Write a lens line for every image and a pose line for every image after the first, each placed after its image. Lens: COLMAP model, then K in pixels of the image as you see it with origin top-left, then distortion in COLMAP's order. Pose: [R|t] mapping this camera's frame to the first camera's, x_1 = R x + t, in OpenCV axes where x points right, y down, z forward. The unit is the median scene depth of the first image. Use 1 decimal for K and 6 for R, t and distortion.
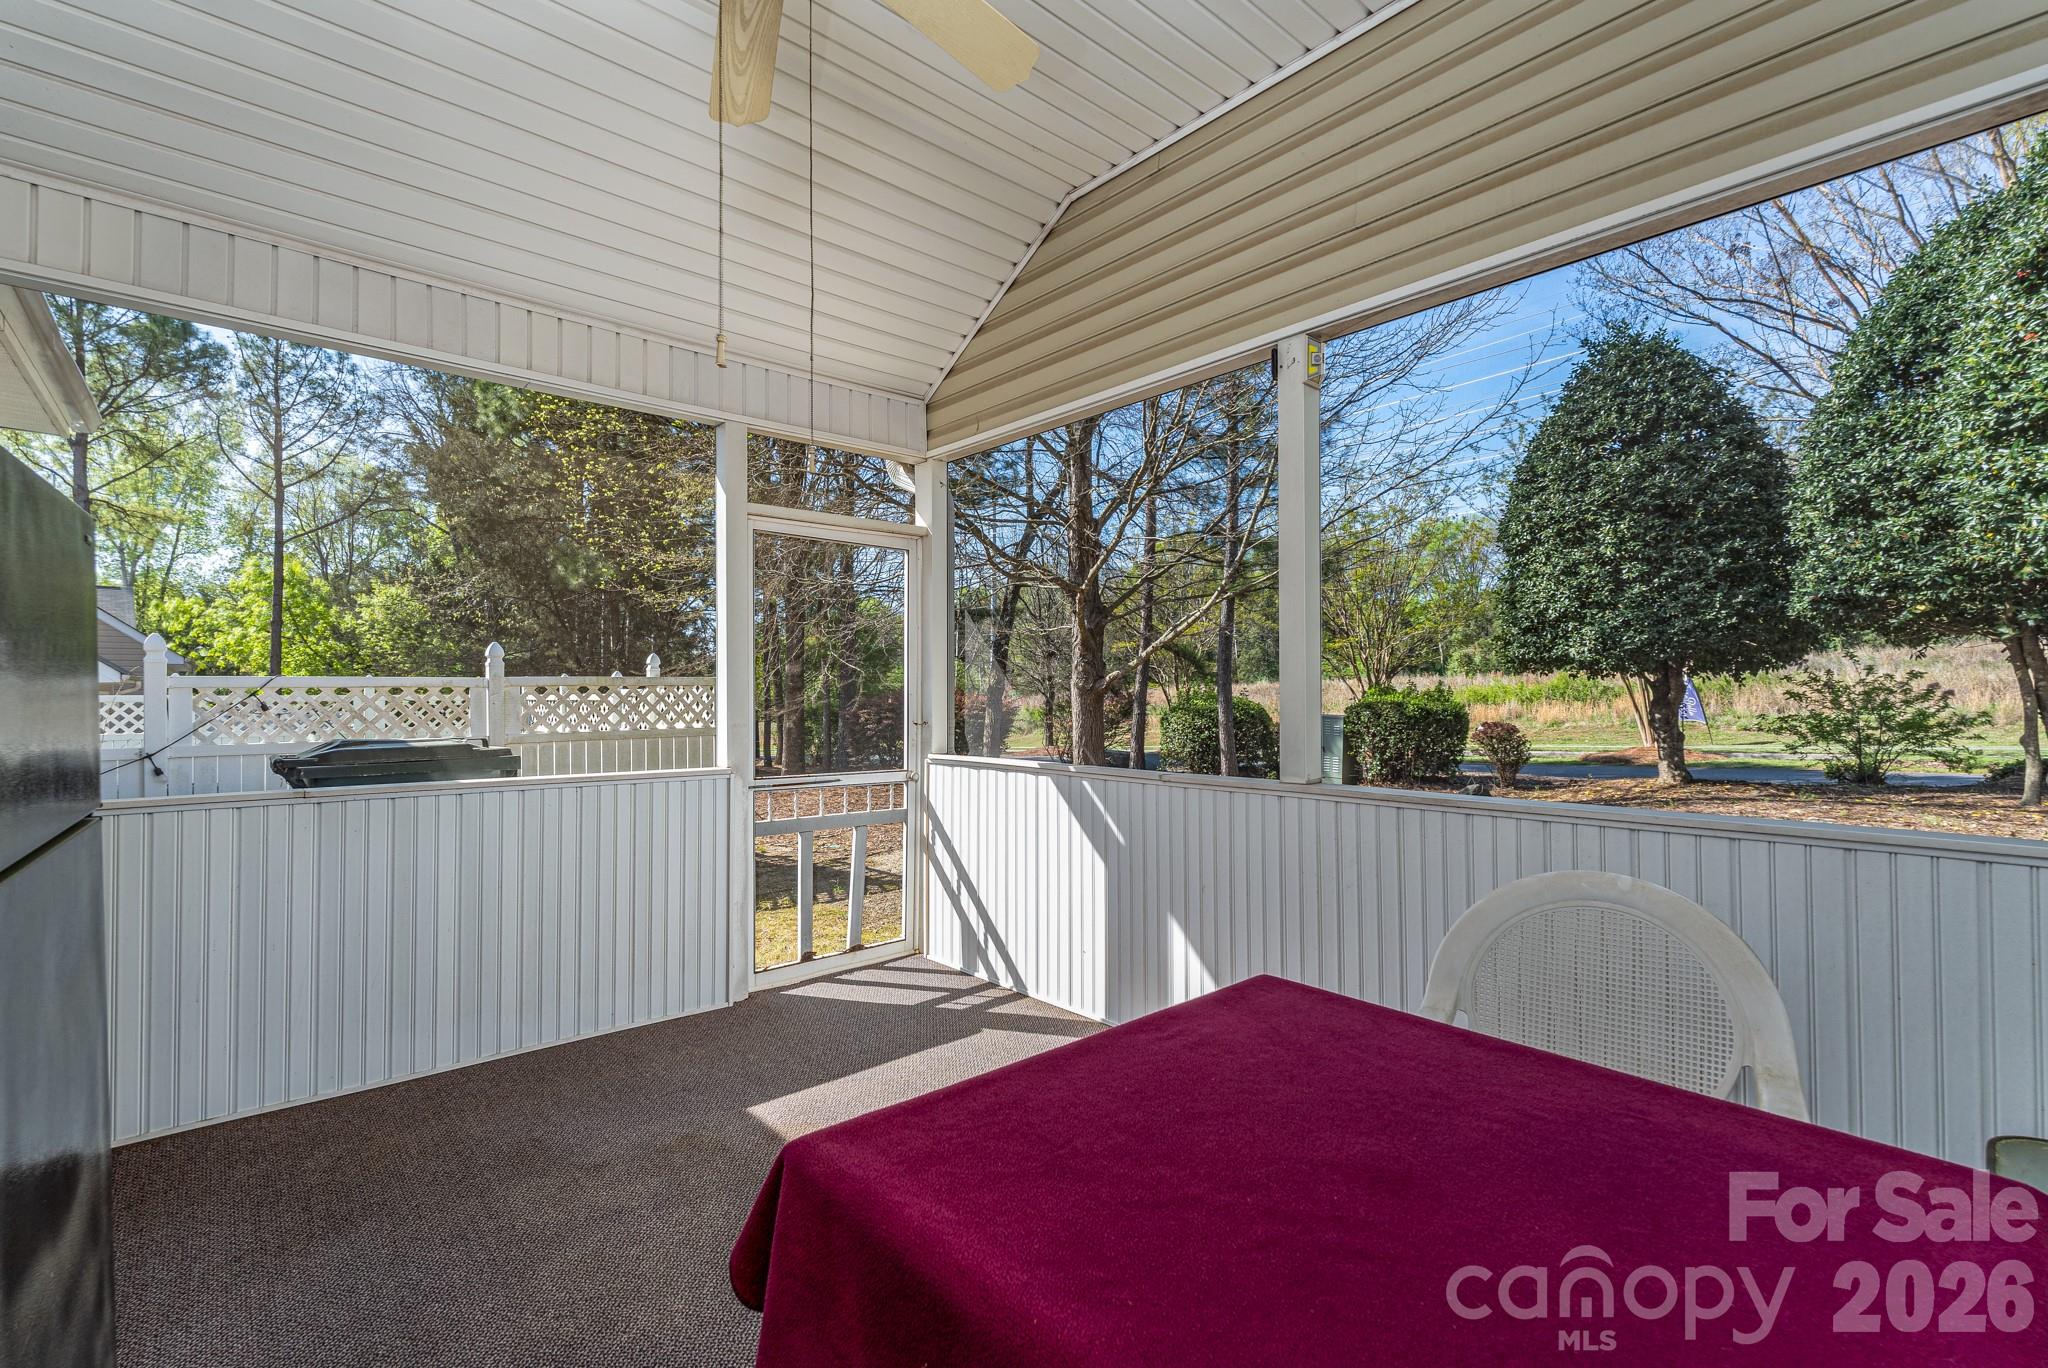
lens RADIAL K [[925.5, 0, 1015.8], [0, 925.5, 681.4], [0, 0, 1]] dist [-0.000504, 0.000156]
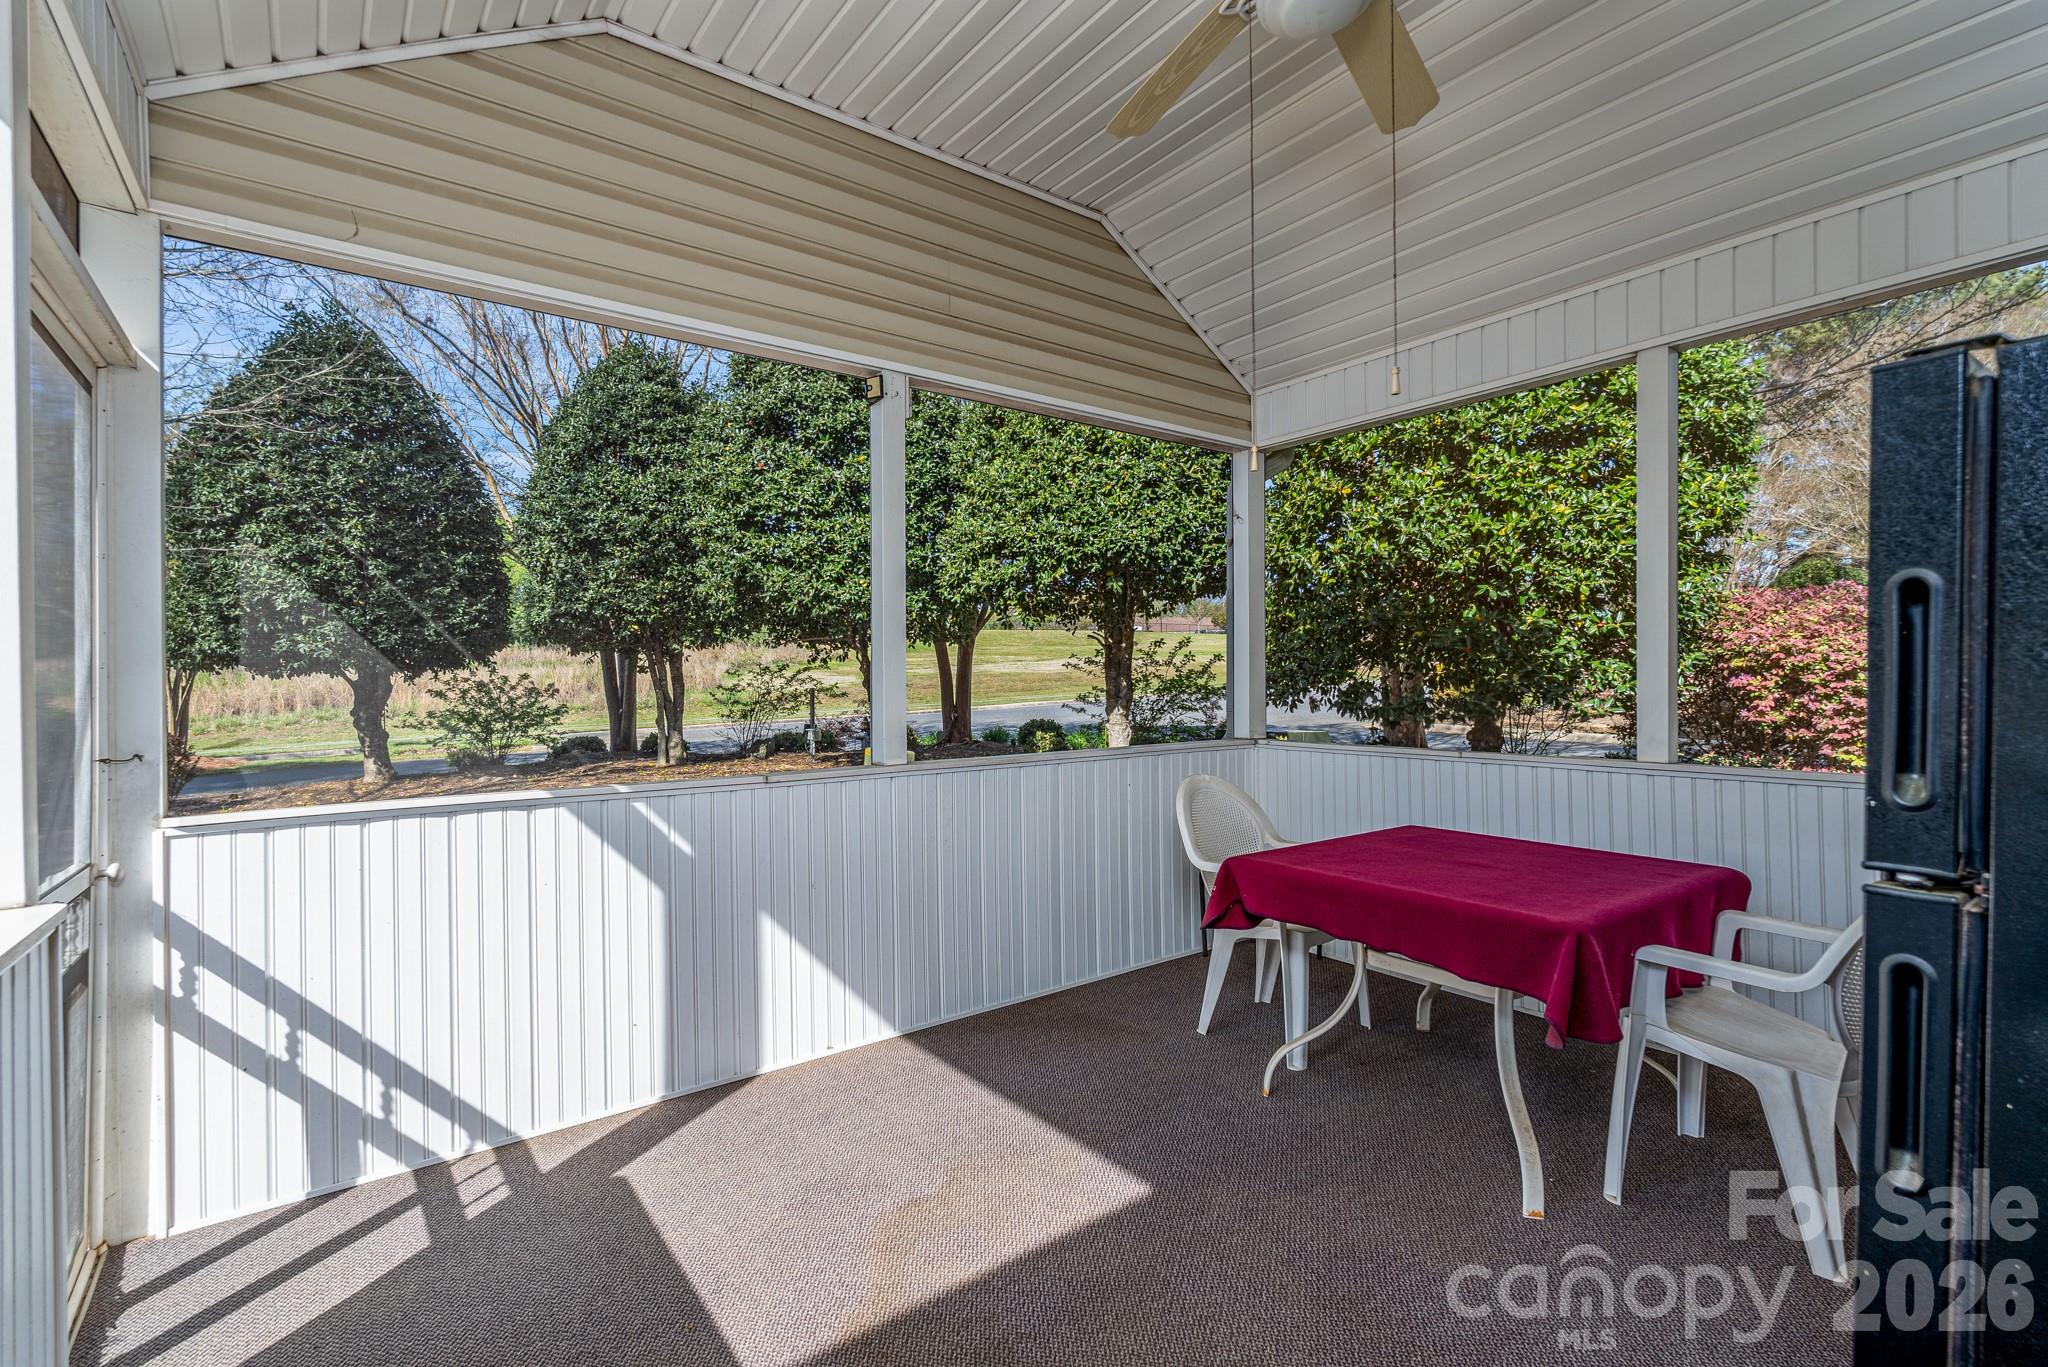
lens RADIAL K [[925.5, 0, 1014.3], [0, 925.5, 683.2], [0, 0, 1]] dist [-0.000504, 0.000156]
pose [[0.080359, 0.001277, 0.996765, -0.567843], [-0.001806, 0.999998, -0.001135, 0.007056], [-0.996764, -0.001709, 0.080361, 0.526589]]
